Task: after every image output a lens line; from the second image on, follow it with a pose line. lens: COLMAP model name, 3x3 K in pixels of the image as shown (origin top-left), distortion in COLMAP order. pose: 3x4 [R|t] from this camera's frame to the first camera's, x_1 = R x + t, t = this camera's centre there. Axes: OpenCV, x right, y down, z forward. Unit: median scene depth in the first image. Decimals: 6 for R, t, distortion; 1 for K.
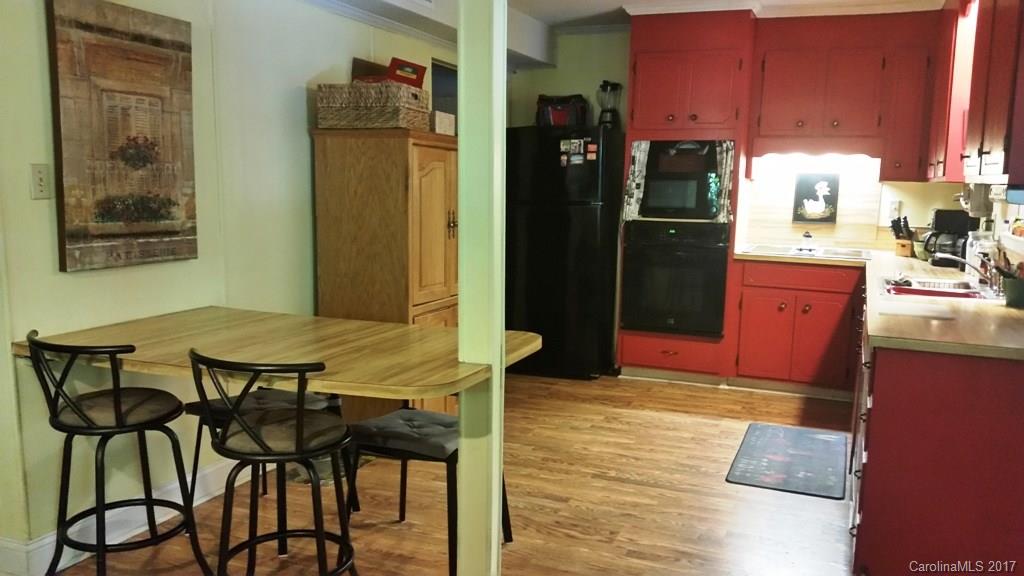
lens RADIAL K [[830.5, 0, 516.1], [0, 830.5, 296.8], [0, 0, 1]] dist [0.165061, -0.321705]
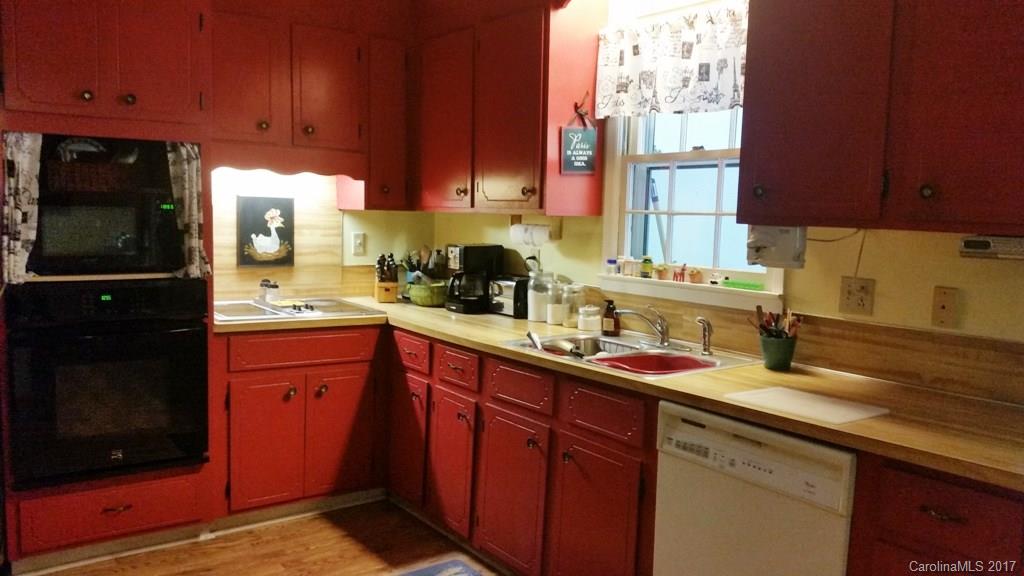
lens RADIAL K [[830.5, 0, 516.1], [0, 830.5, 296.8], [0, 0, 1]] dist [0.165061, -0.321705]
pose [[0.540179, -0.094067, 0.836276, -0.150387], [0.107995, 0.993265, 0.041968, -0.077765], [-0.834592, 0.067643, 0.546700, 0.490081]]
